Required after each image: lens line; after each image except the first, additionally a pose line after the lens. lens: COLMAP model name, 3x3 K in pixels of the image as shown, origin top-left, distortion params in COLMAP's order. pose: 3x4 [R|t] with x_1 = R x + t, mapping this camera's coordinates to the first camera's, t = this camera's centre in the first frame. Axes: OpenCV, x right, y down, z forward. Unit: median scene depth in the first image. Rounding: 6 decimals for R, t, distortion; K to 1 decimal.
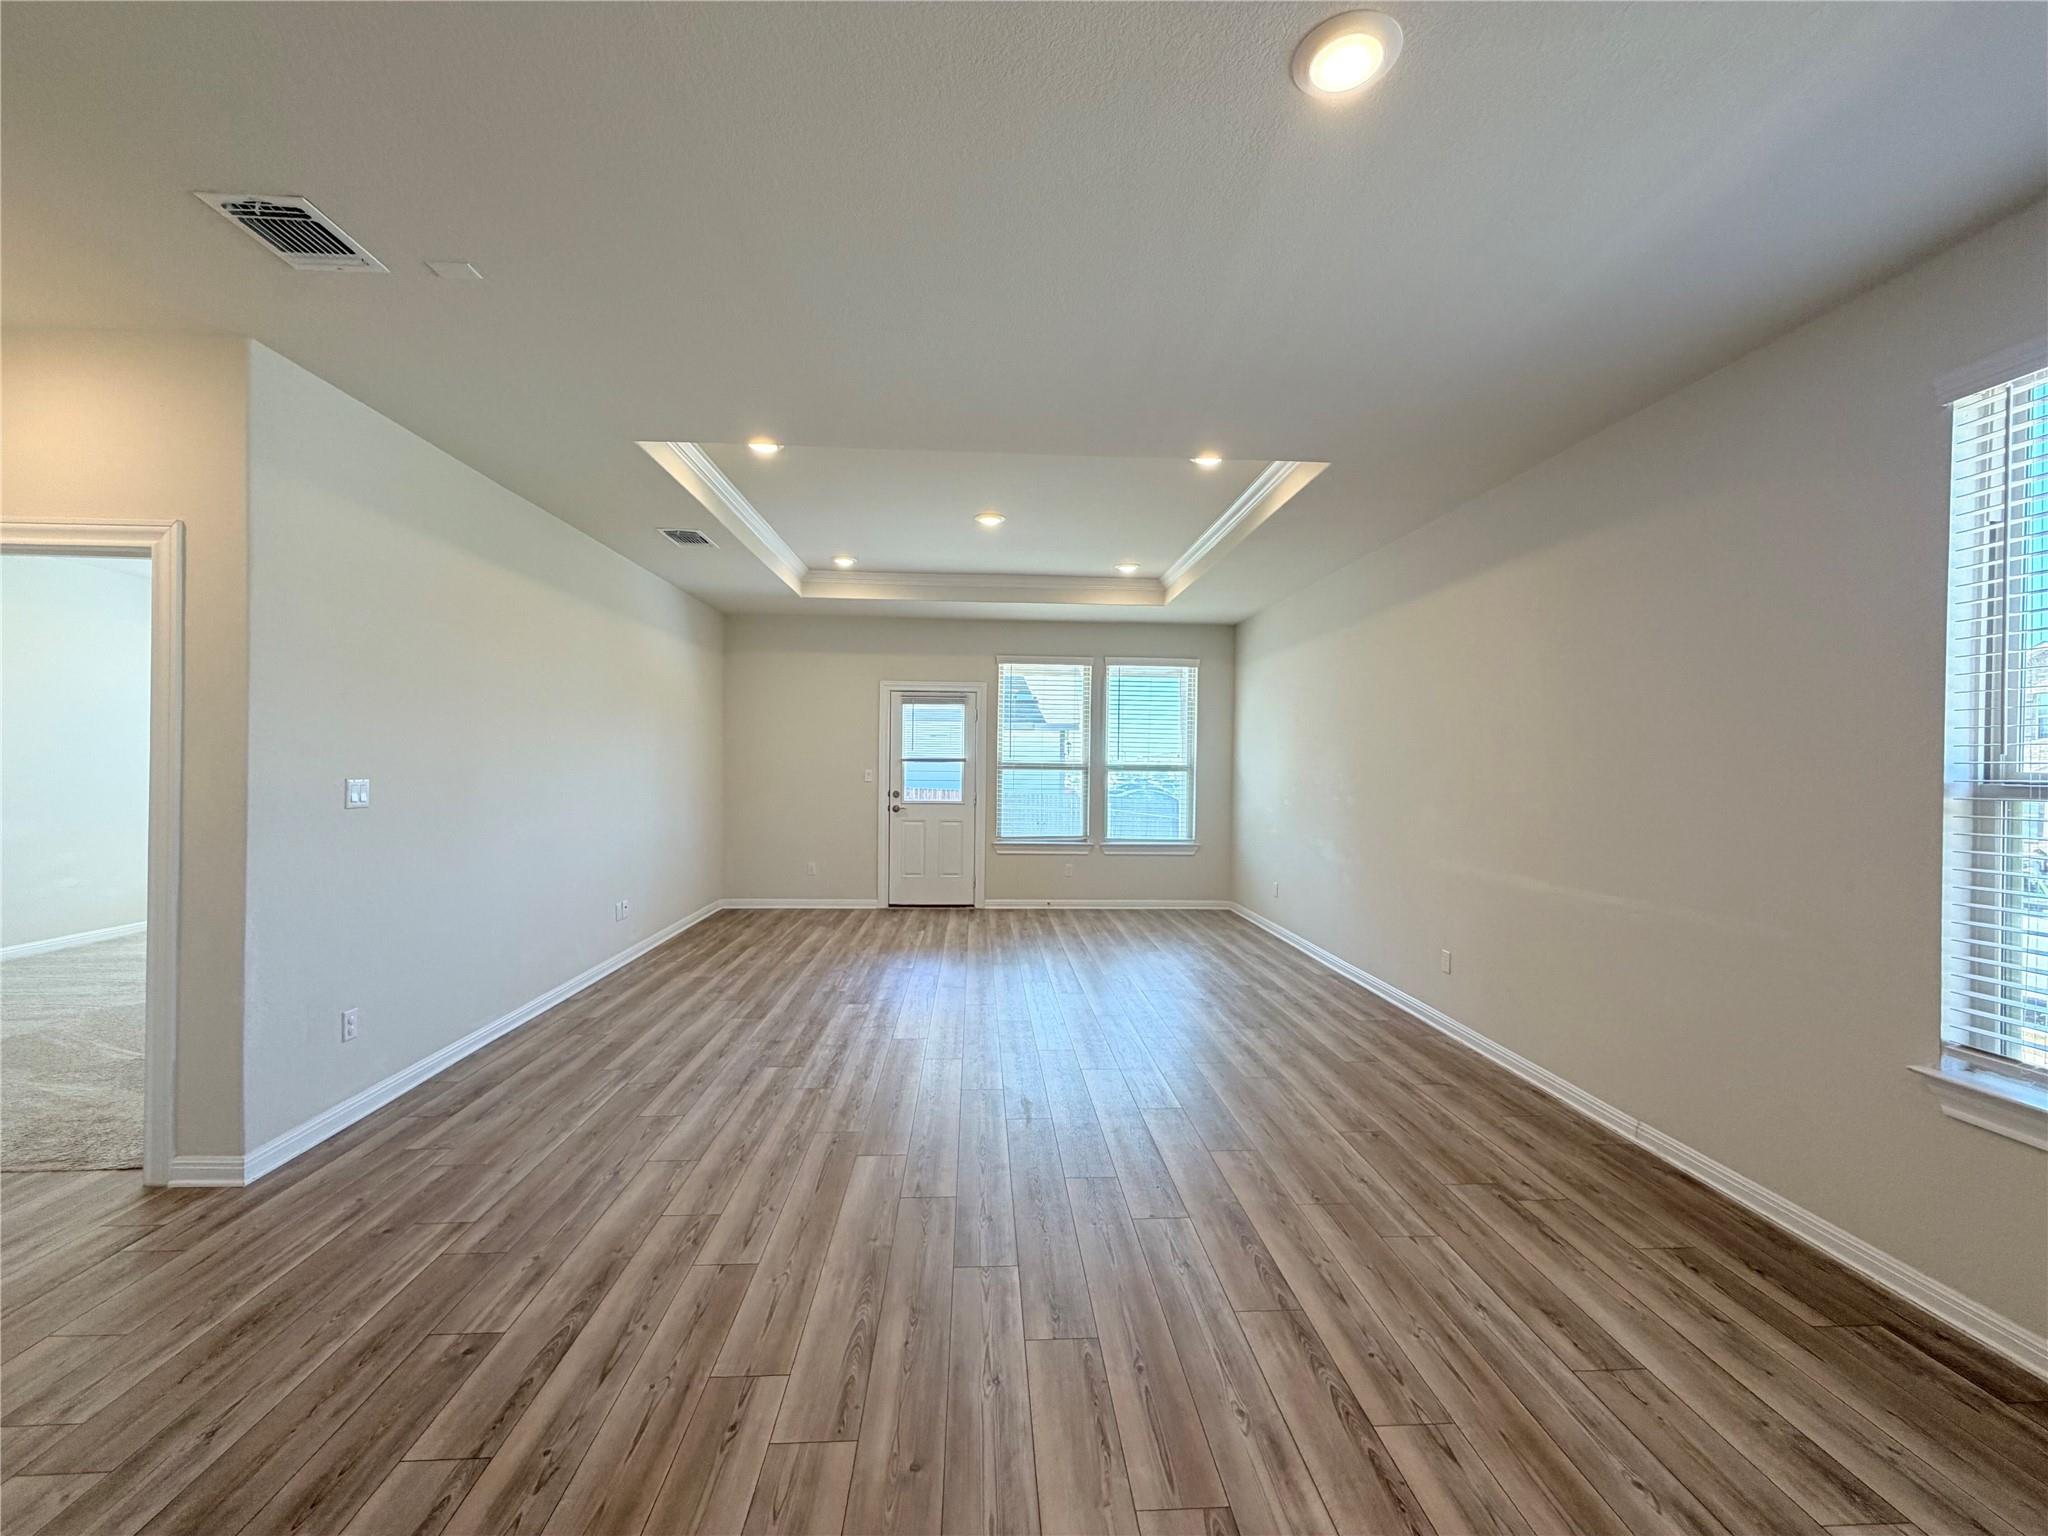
lens RADIAL K [[814.4, 0, 1022.8], [0, 814.4, 767.6], [0, 0, 1]] dist [-0.000561, 0.000904]
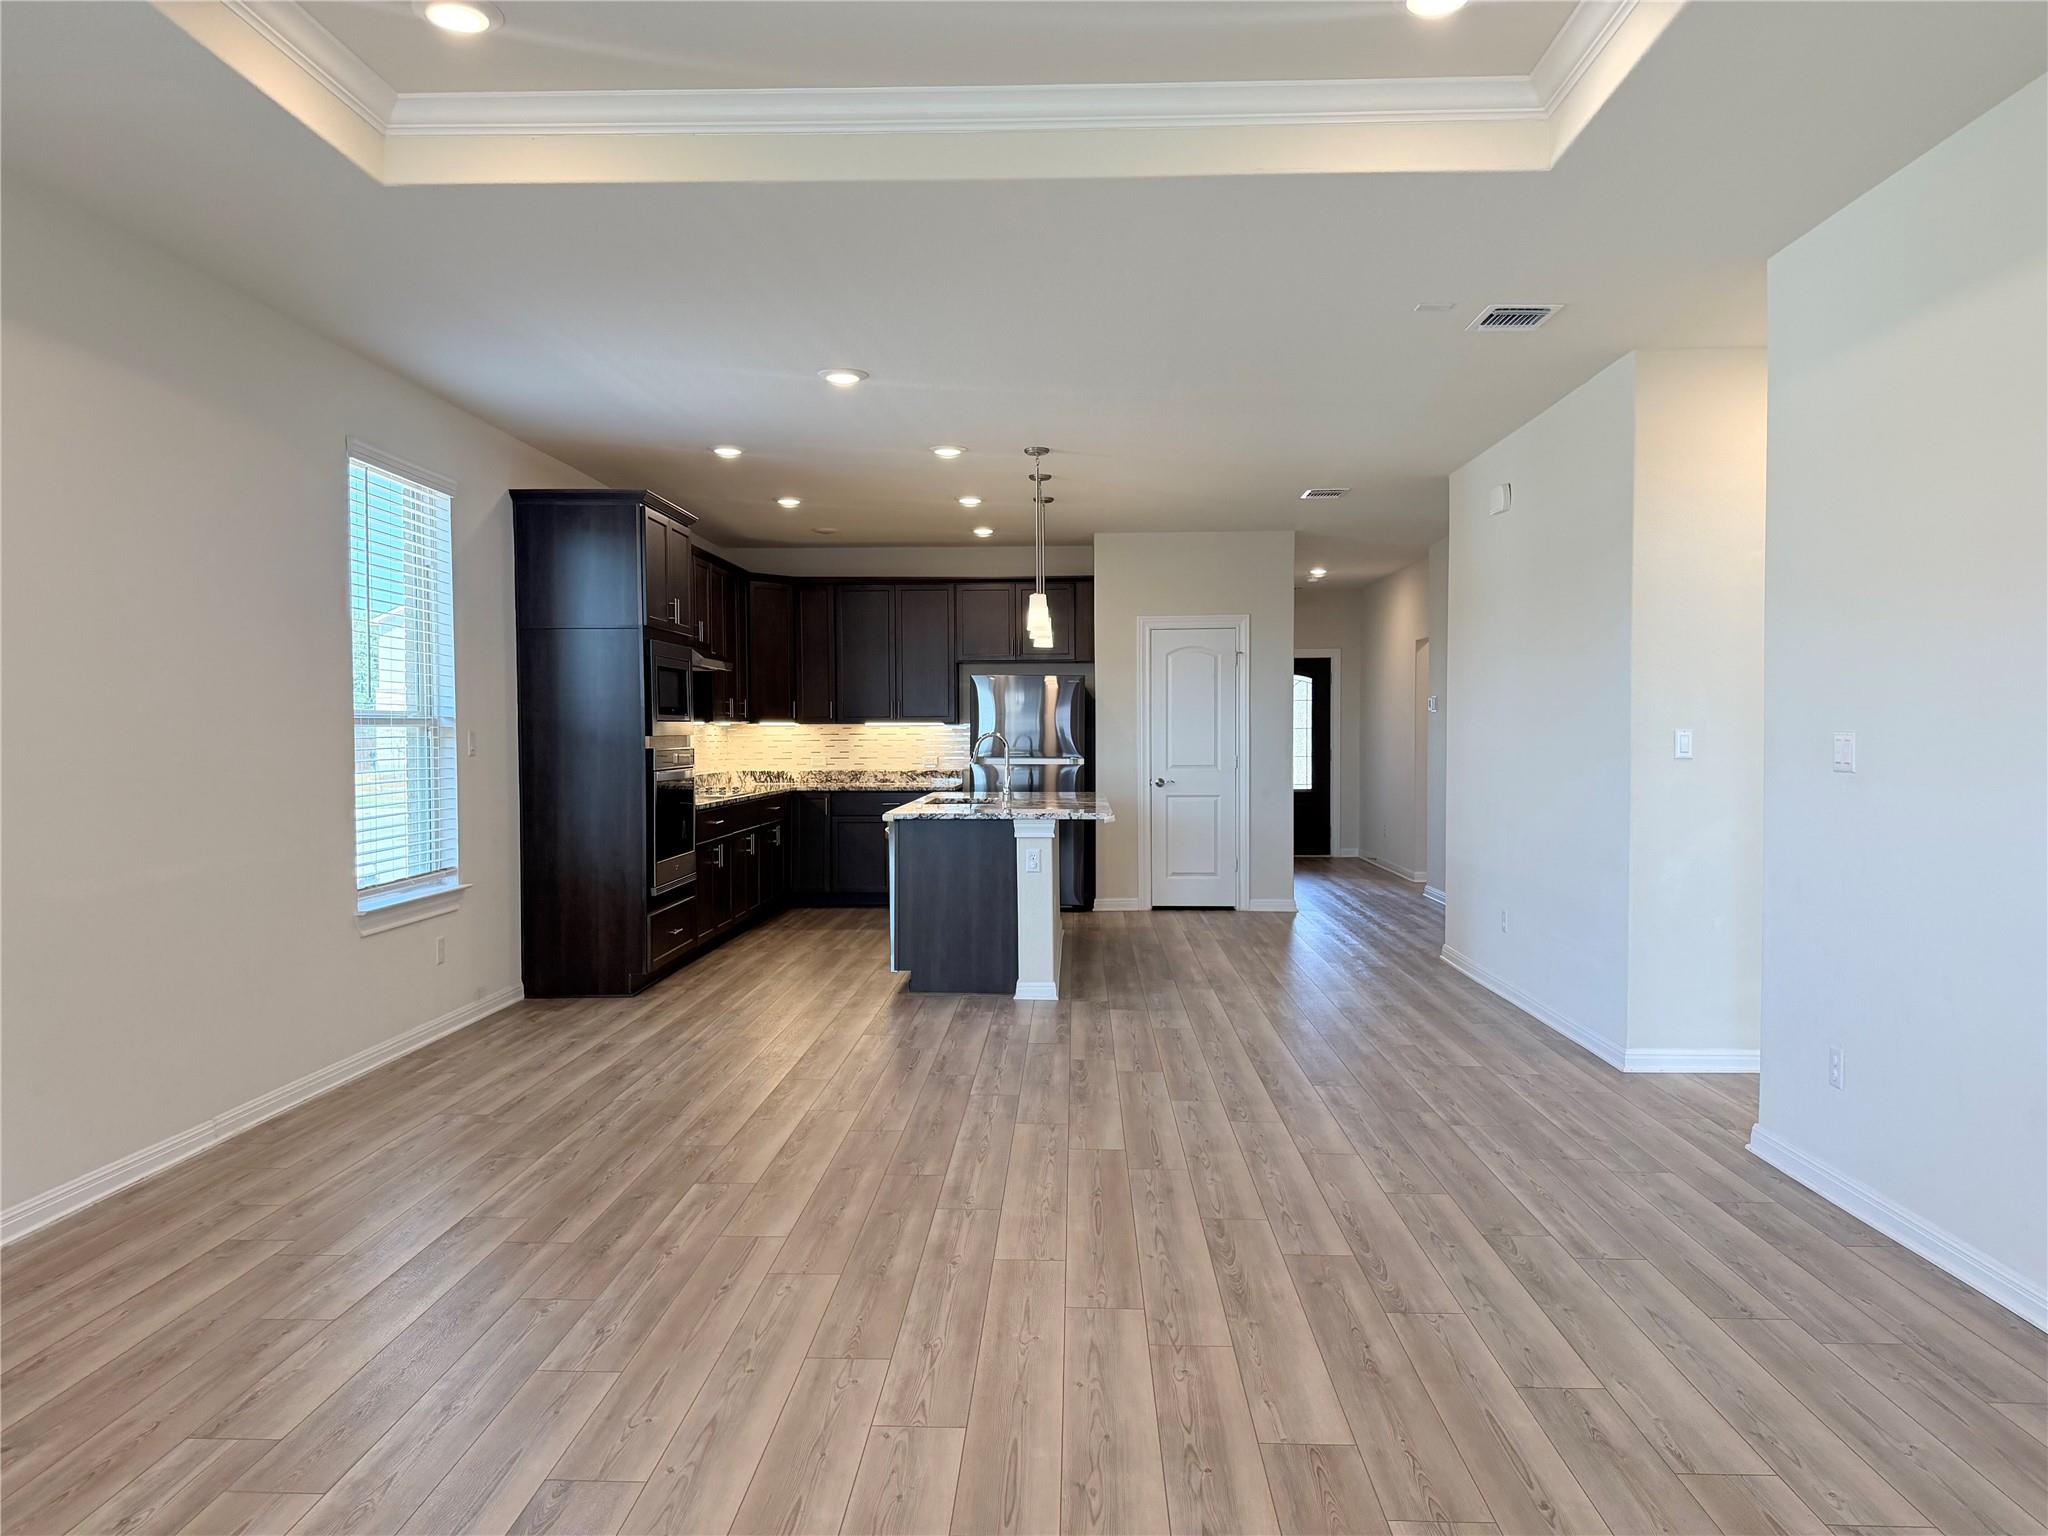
lens RADIAL K [[1436.5, 0, 1017.1], [0, 1436.5, 764.8], [0, 0, 1]] dist [0.042608, -0.054823]
pose [[-0.995124, -0.011749, 0.097927, -0.265512], [-0.008954, 0.999541, 0.028925, 0.016735], [-0.098222, 0.027907, -0.994773, 2.886031]]
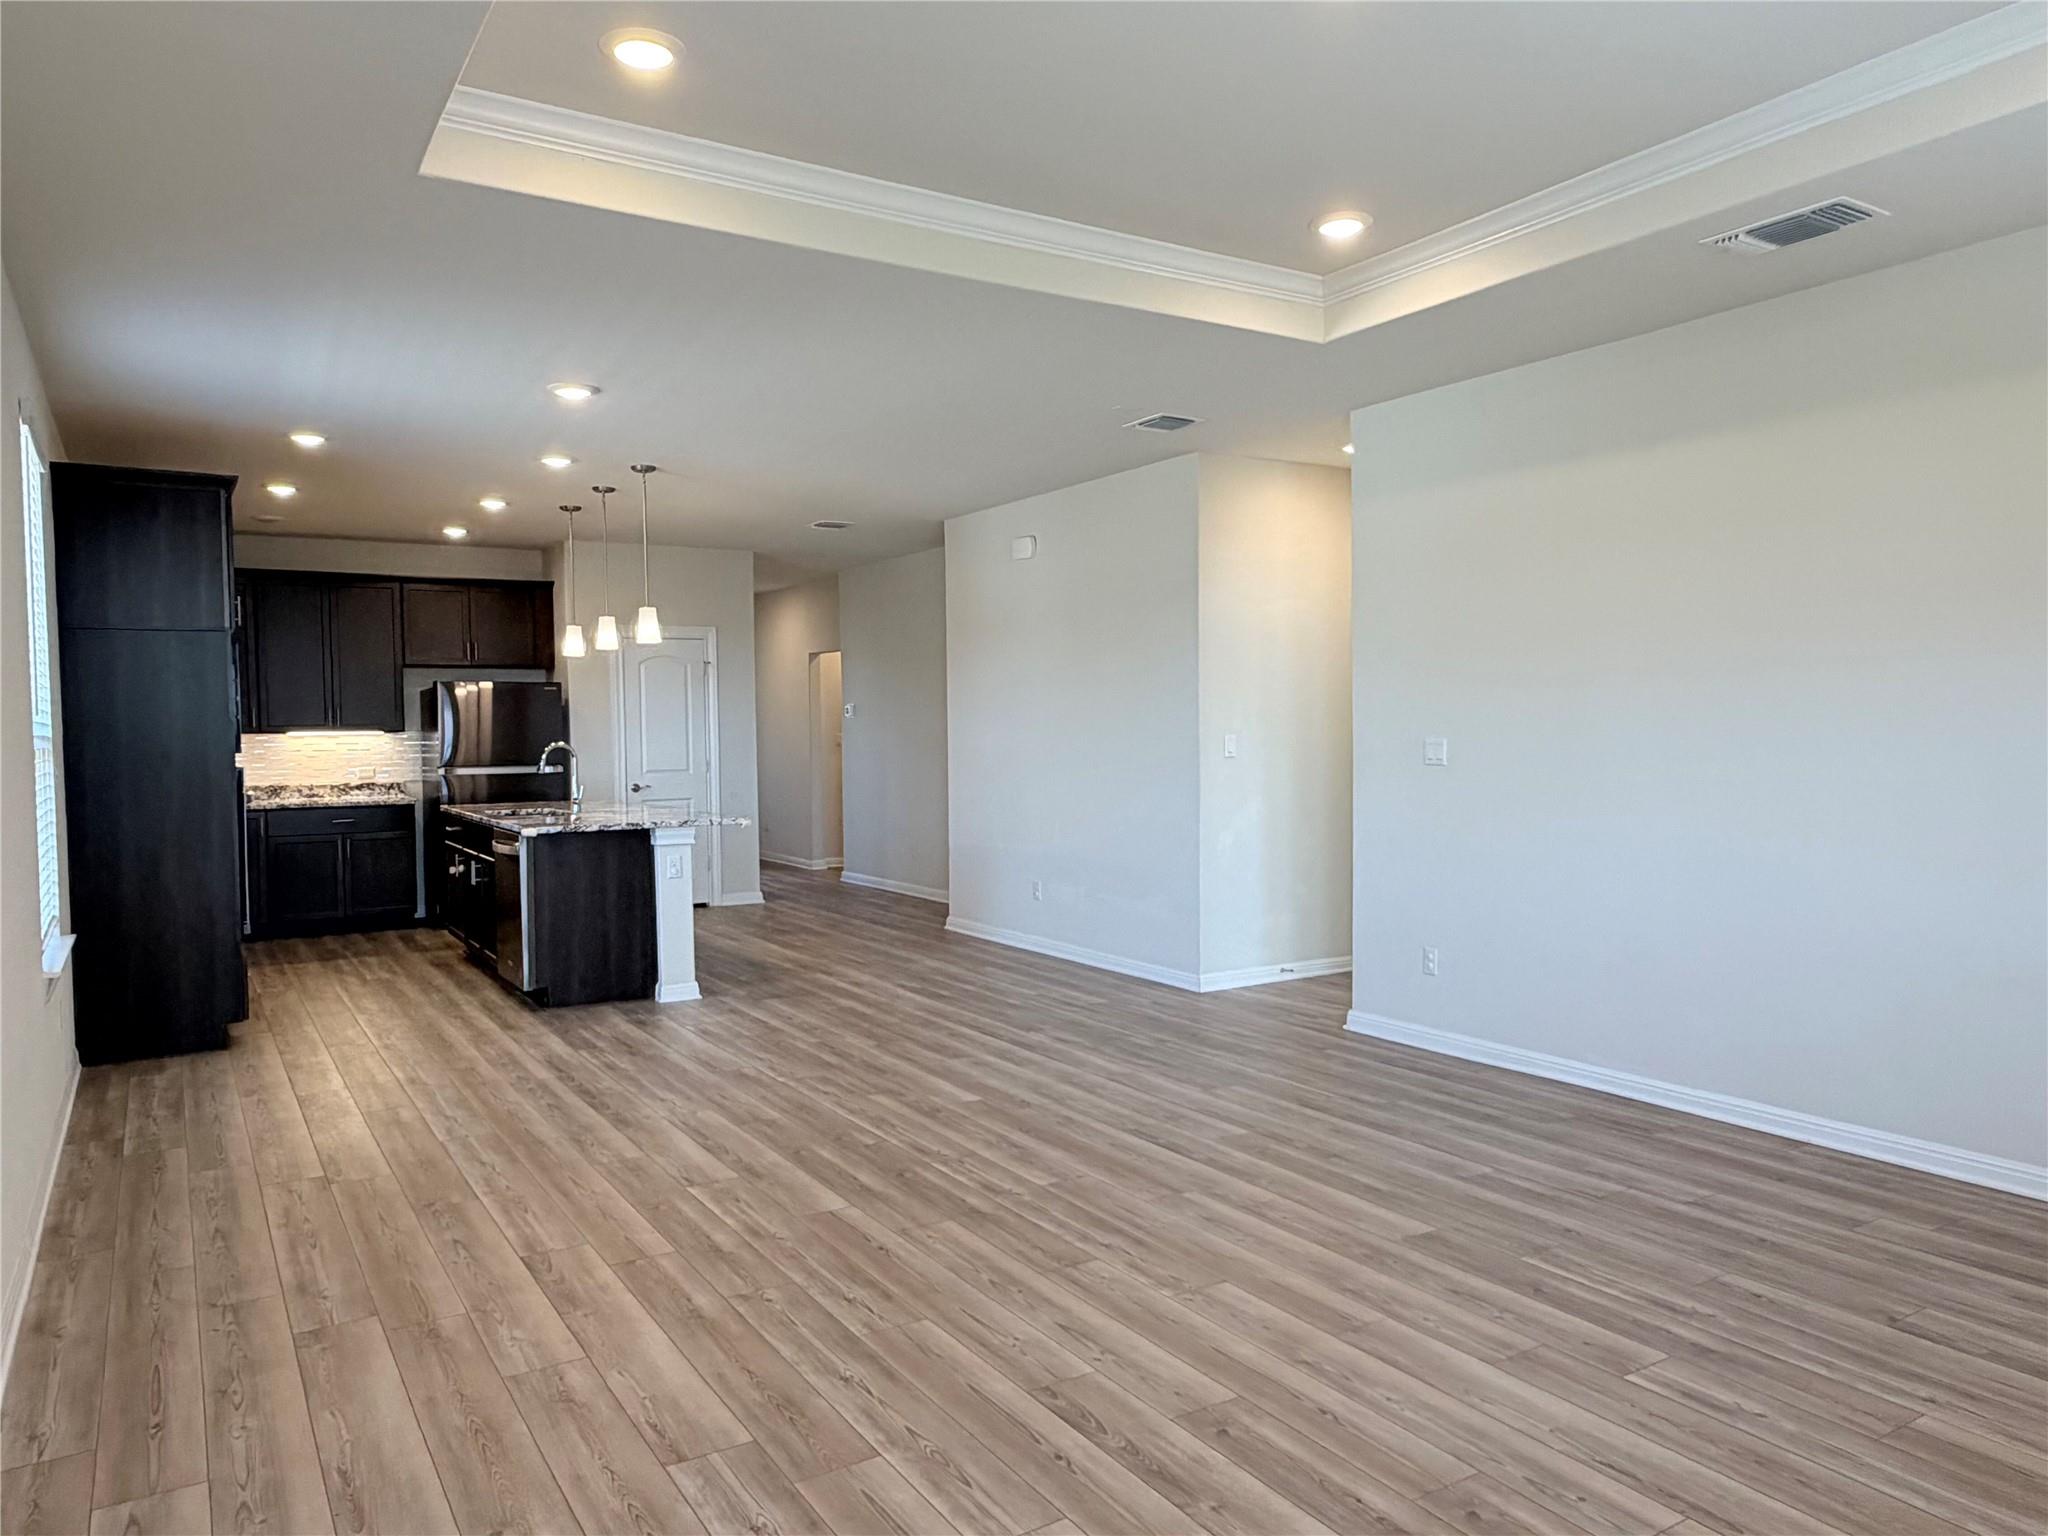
lens RADIAL K [[1401.6, 0, 1023.8], [0, 1401.6, 769.3], [0, 0, 1]] dist [0.001220, -0.004609]
pose [[-0.878023, 0.012760, -0.478449, 0.688324], [-0.002265, 0.999523, 0.030813, -0.001414], [0.478613, 0.028138, -0.877575, 2.927612]]
